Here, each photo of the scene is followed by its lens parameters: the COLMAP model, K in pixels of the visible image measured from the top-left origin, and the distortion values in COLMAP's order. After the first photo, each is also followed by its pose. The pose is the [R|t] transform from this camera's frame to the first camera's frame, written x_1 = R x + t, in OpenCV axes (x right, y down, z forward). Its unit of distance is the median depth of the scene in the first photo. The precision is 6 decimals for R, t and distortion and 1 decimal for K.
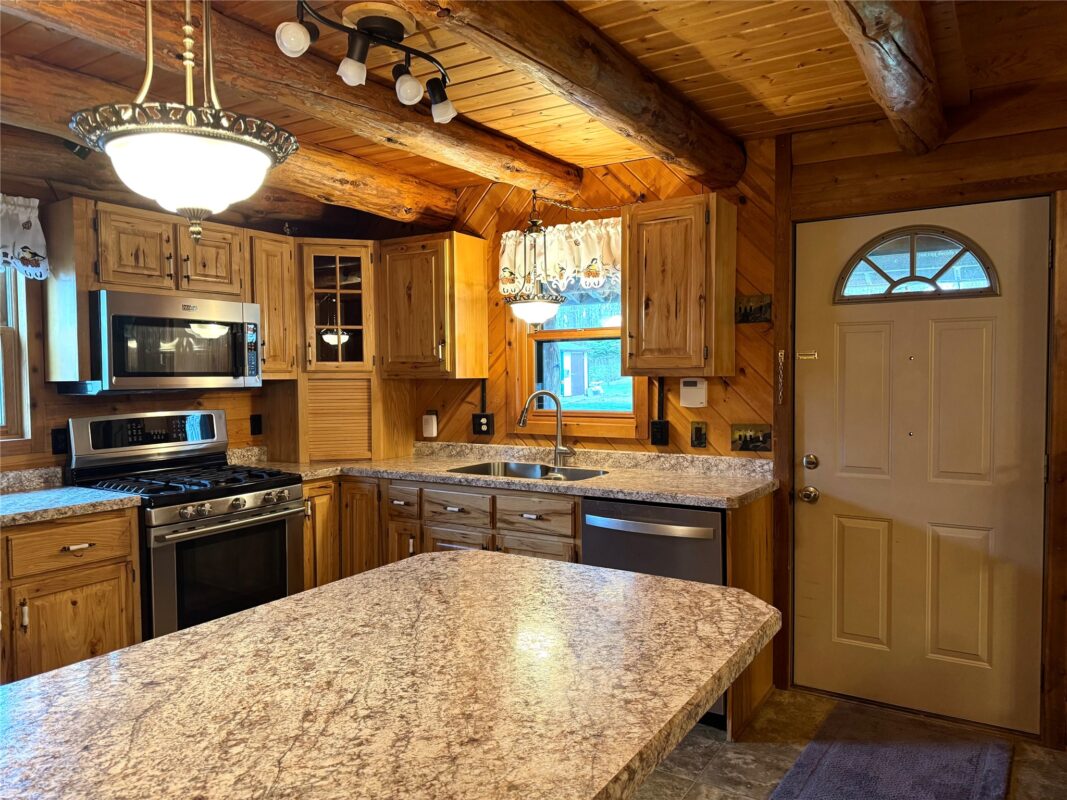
lens RADIAL K [[753.0, 0, 533.5], [0, 753.0, 400.0], [0, 0, 1]] dist [0.122354, -0.163758]
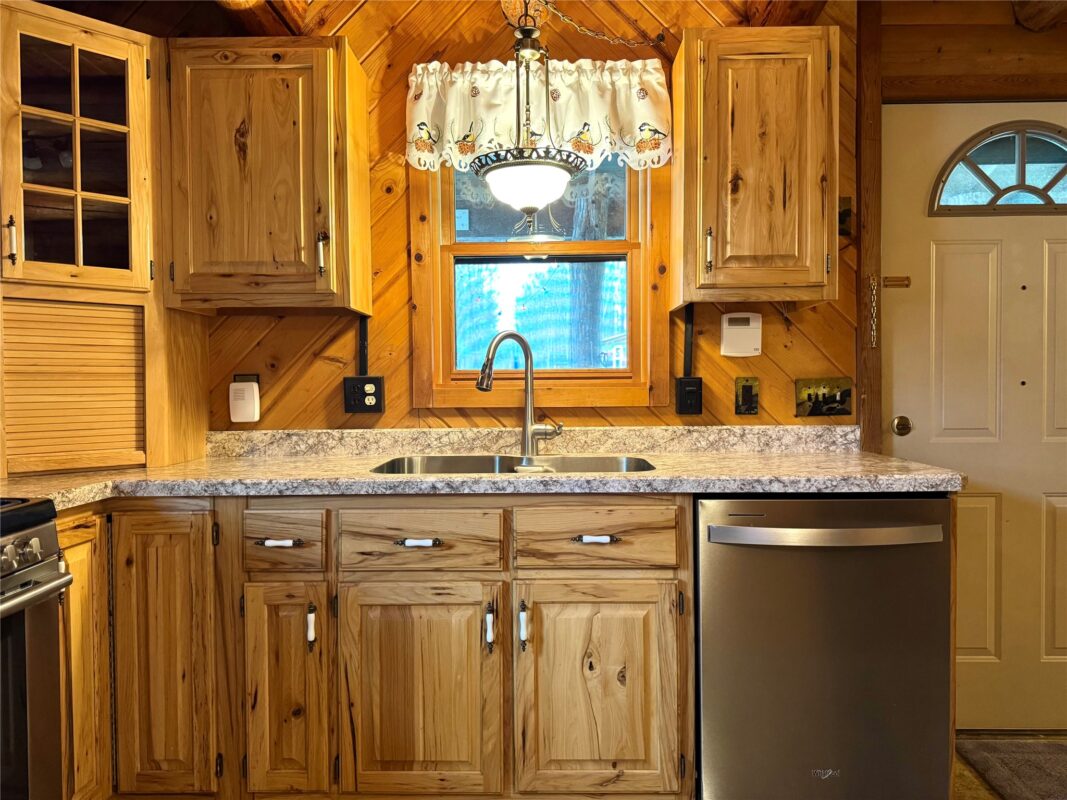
lens RADIAL K [[753.9, 0, 533.5], [0, 753.9, 400.0], [0, 0, 1]] dist [0.084414, -0.111919]
pose [[0.854713, -0.008927, 0.519023, -0.295410], [0.018606, 0.999736, -0.013445, 0.052933], [-0.518767, 0.021148, 0.854654, 0.493383]]
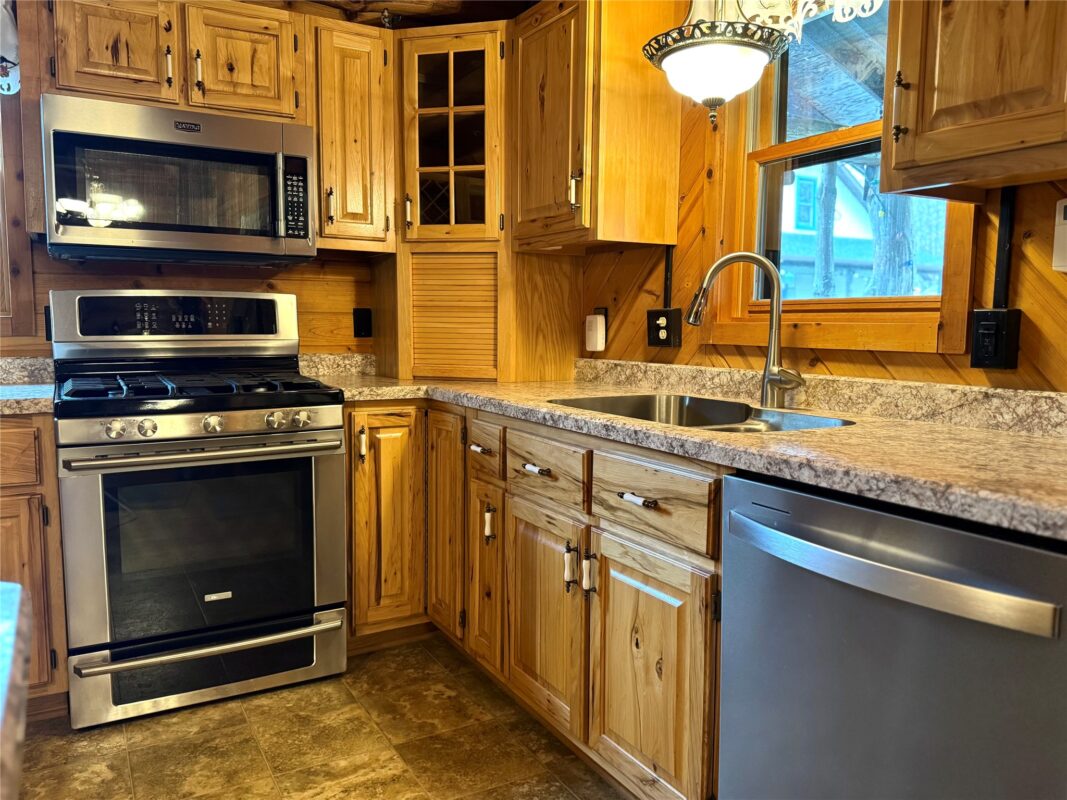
lens RADIAL K [[818.4, 0, 533.5], [0, 818.4, 400.0], [0, 0, 1]] dist [0.115913, -0.174349]
pose [[0.881214, 0.061062, -0.468758, 0.158185], [-0.032181, 0.997071, 0.069385, 0.052631], [0.471621, -0.046058, 0.880598, 0.468104]]
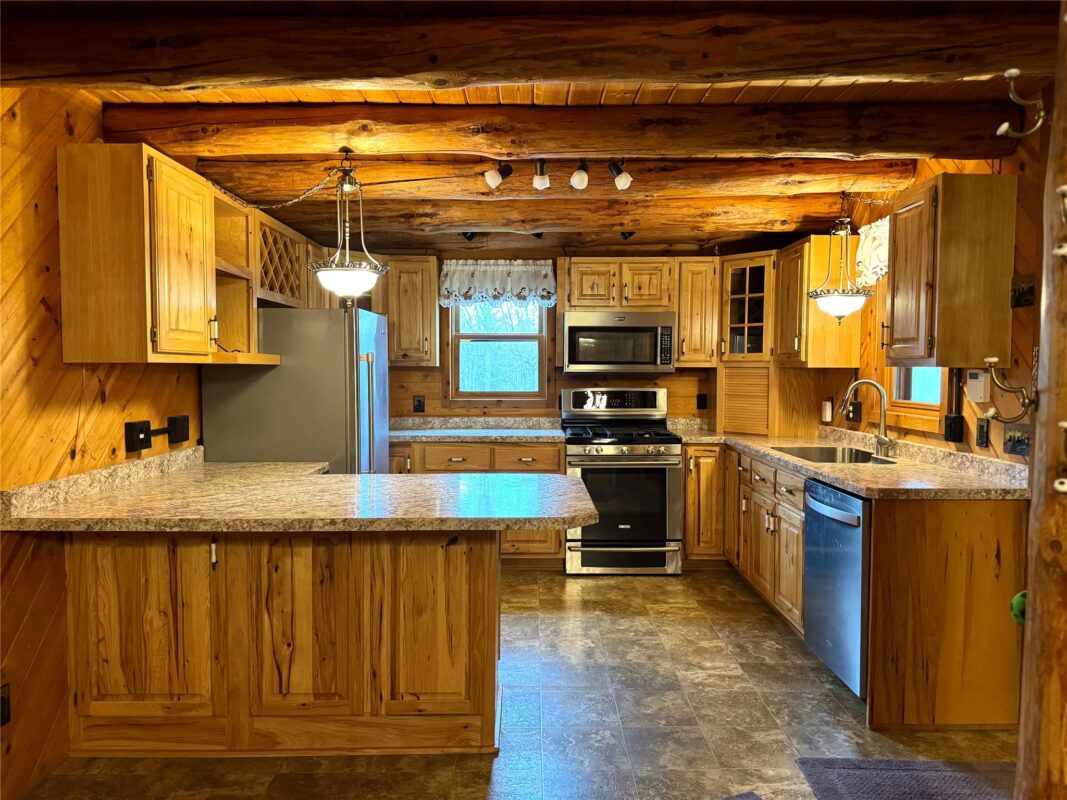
lens RADIAL K [[753.0, 0, 533.5], [0, 753.0, 400.0], [0, 0, 1]] dist [0.122354, -0.163758]
pose [[0.538841, 0.048570, -0.841006, 0.673031], [-0.037786, 0.998725, 0.033469, -0.003603], [0.841559, 0.013743, 0.539990, 0.056868]]
